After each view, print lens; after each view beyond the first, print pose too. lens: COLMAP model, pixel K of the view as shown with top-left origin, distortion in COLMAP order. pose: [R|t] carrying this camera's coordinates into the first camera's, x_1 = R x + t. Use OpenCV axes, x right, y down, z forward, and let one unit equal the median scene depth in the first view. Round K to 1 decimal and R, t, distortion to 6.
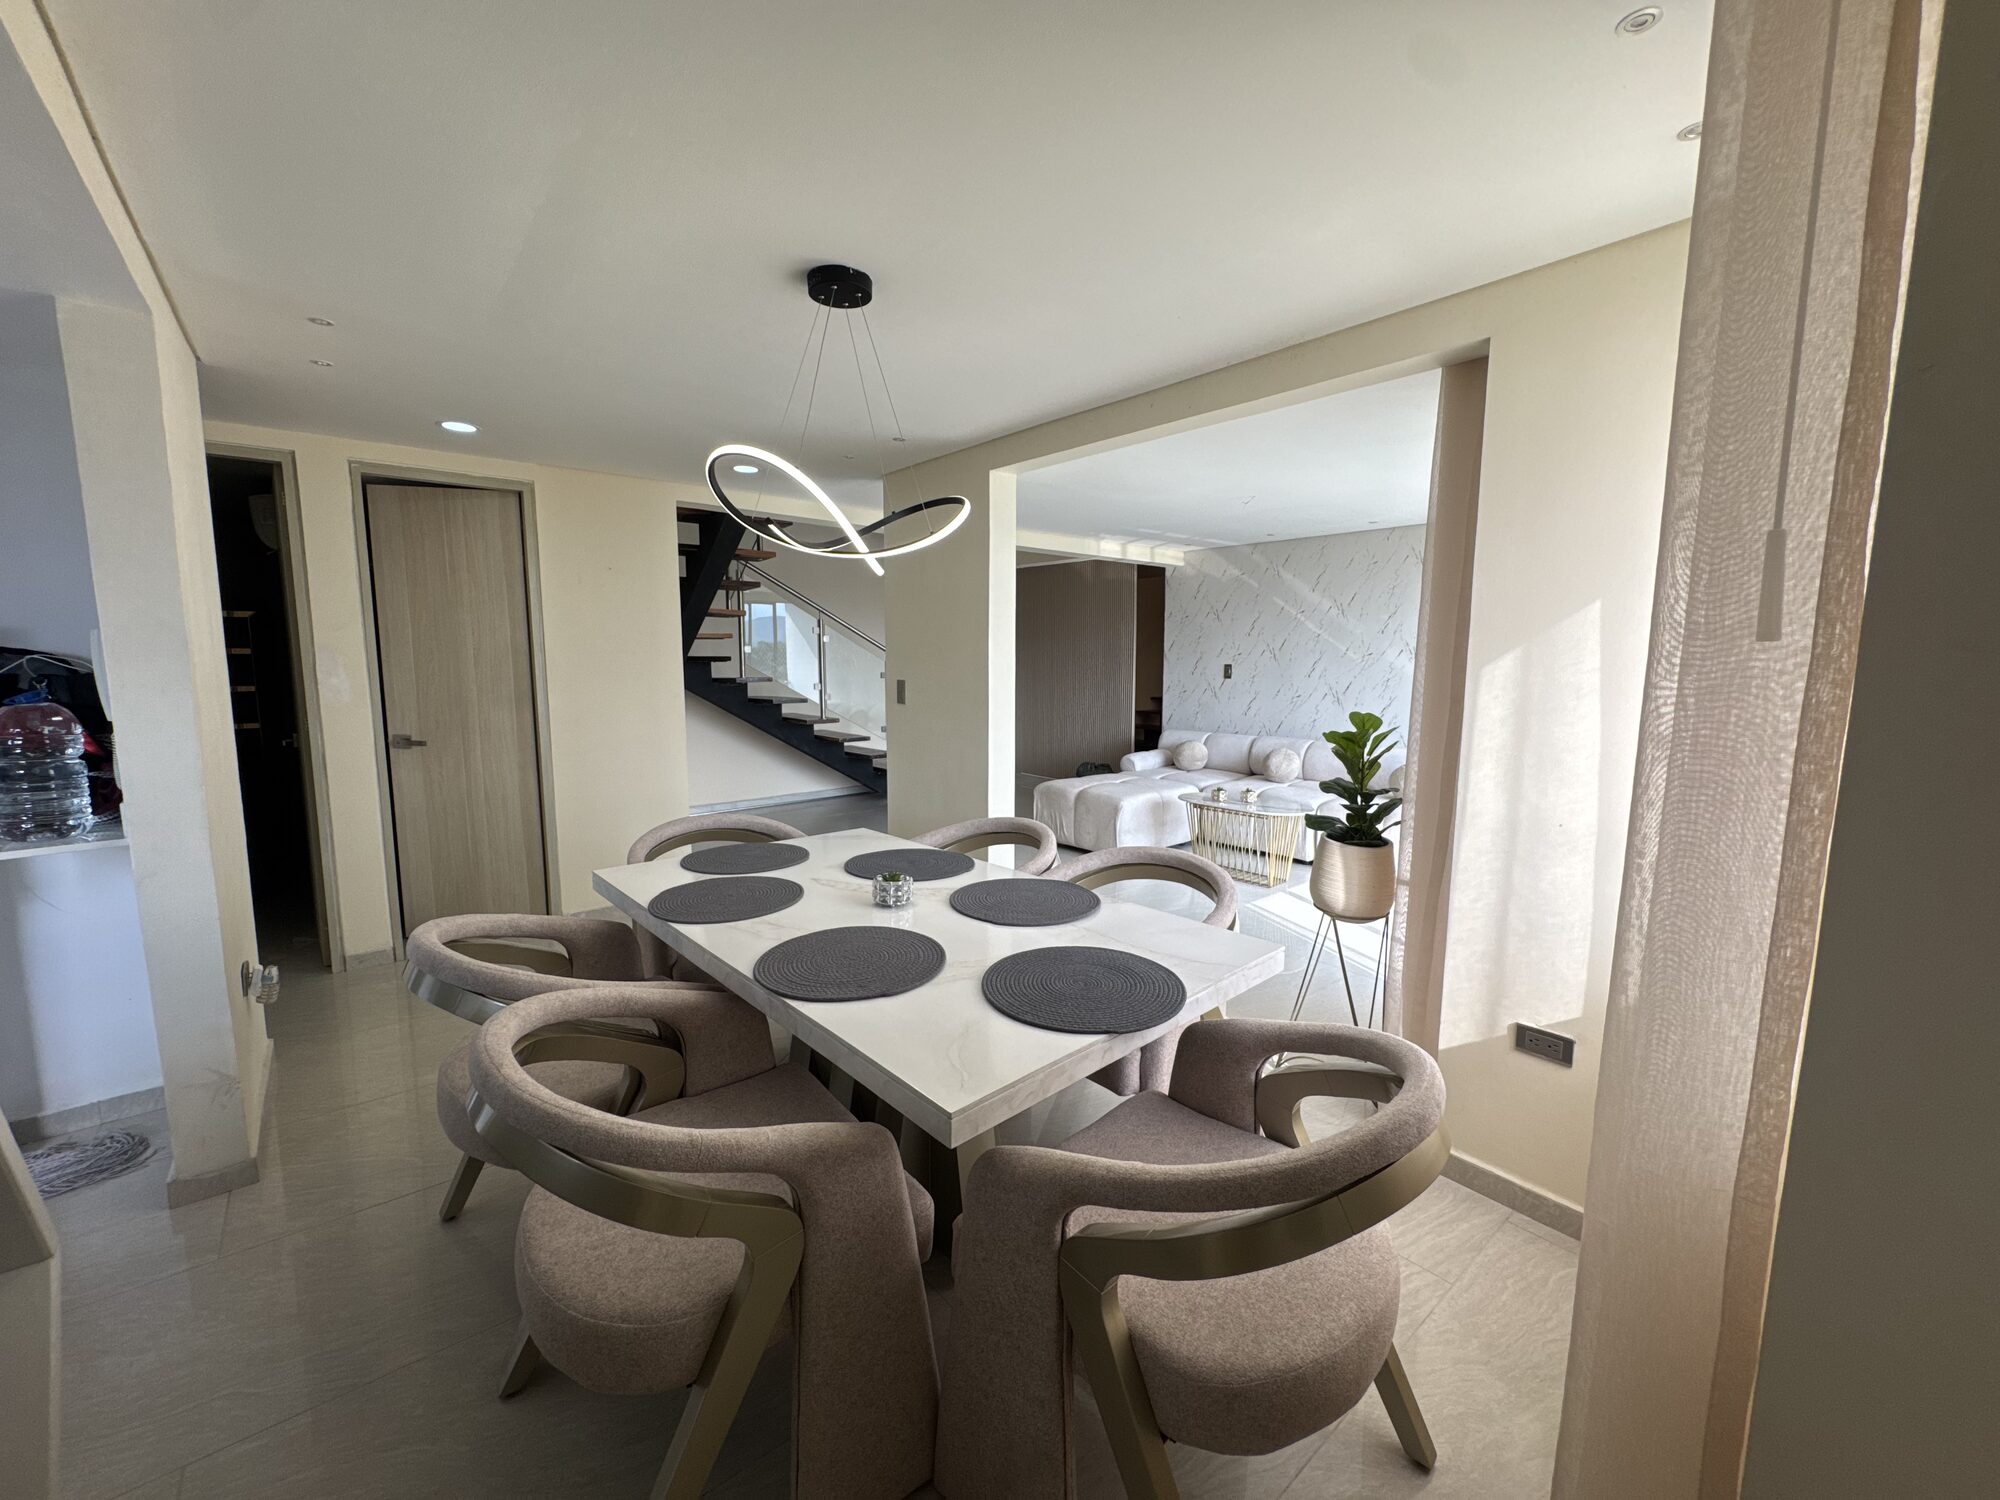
lens RADIAL K [[800.6, 0, 997.3], [0, 800.6, 753.1], [0, 0, 1]] dist [-0.000897, -0.000032]
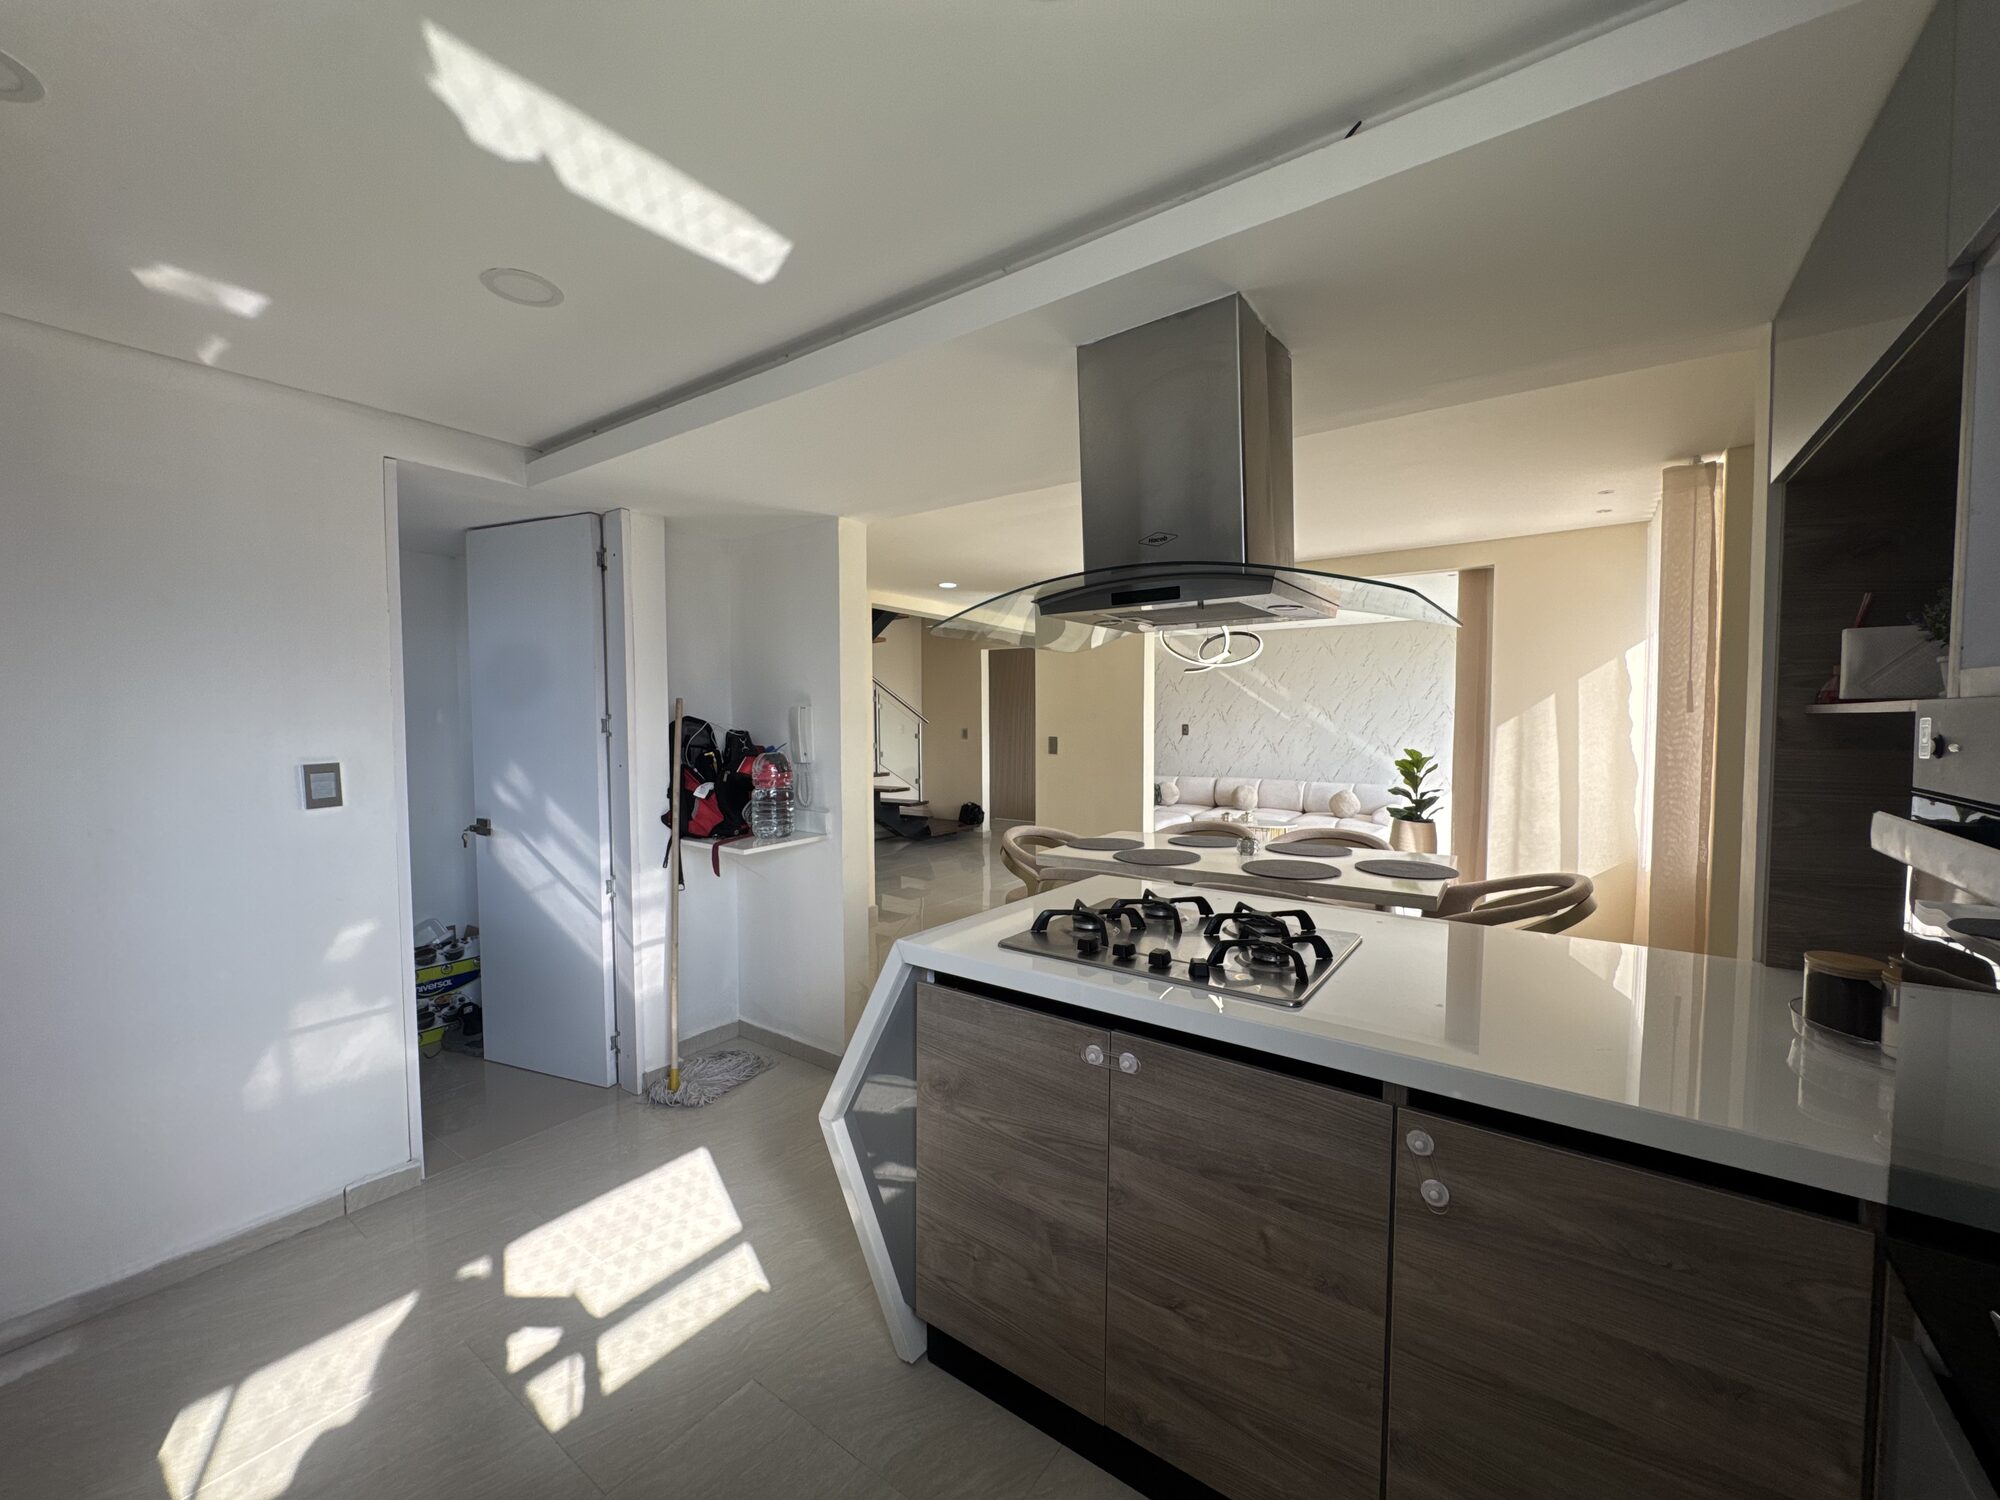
lens RADIAL K [[800.6, 0, 997.3], [0, 800.6, 753.1], [0, 0, 1]] dist [-0.000897, -0.000032]
pose [[0.968854, -0.017792, 0.246993, -0.875371], [0.036735, 0.996706, -0.072299, 0.051758], [-0.244893, 0.079121, 0.966316, -0.493046]]
